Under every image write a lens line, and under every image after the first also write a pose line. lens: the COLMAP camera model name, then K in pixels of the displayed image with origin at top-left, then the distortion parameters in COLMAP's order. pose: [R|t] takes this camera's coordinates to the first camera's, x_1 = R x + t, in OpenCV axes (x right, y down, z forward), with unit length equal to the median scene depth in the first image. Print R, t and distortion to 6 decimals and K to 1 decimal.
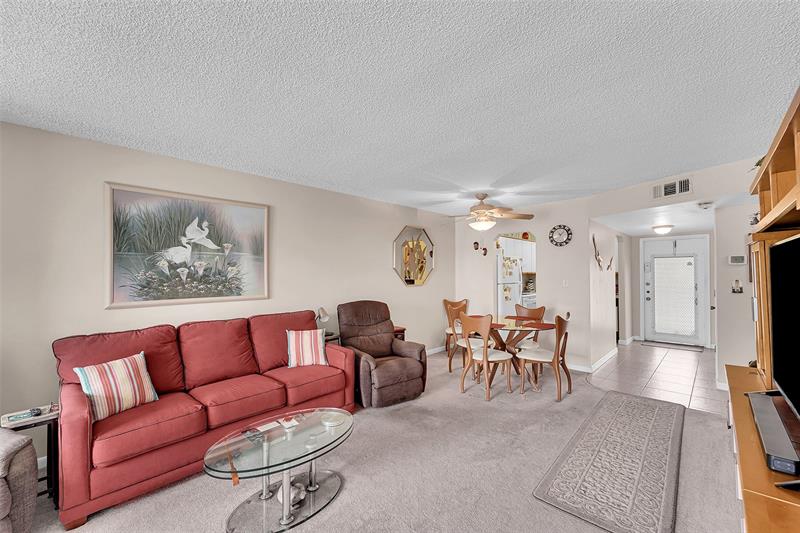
lens RADIAL K [[321.9, 0, 399.2], [0, 321.9, 264.9], [0, 0, 1]] dist [-0.000360, -0.000093]
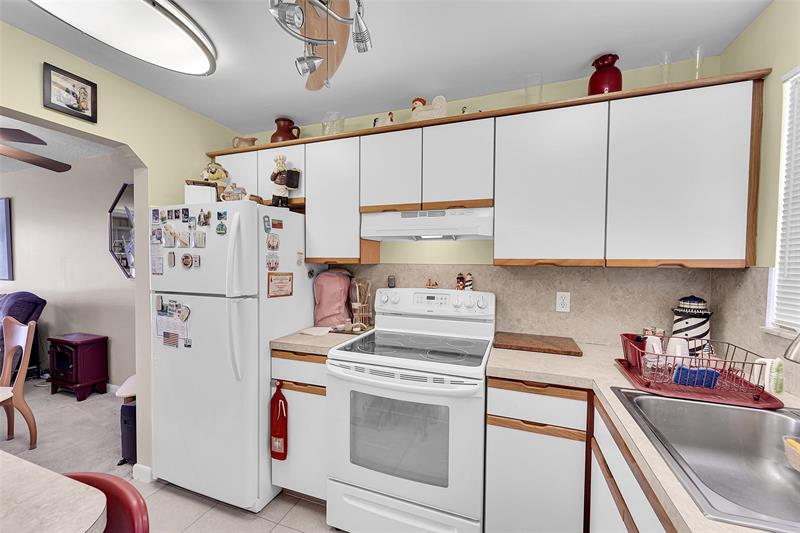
lens RADIAL K [[321.9, 0, 398.3], [0, 321.9, 268.8], [0, 0, 1]] dist [-0.000360, -0.000093]
pose [[0.394550, 0.022905, -0.918589, 0.712557], [0.011696, 0.999483, 0.029946, 0.027916], [0.918800, -0.022559, 0.394078, 1.075980]]
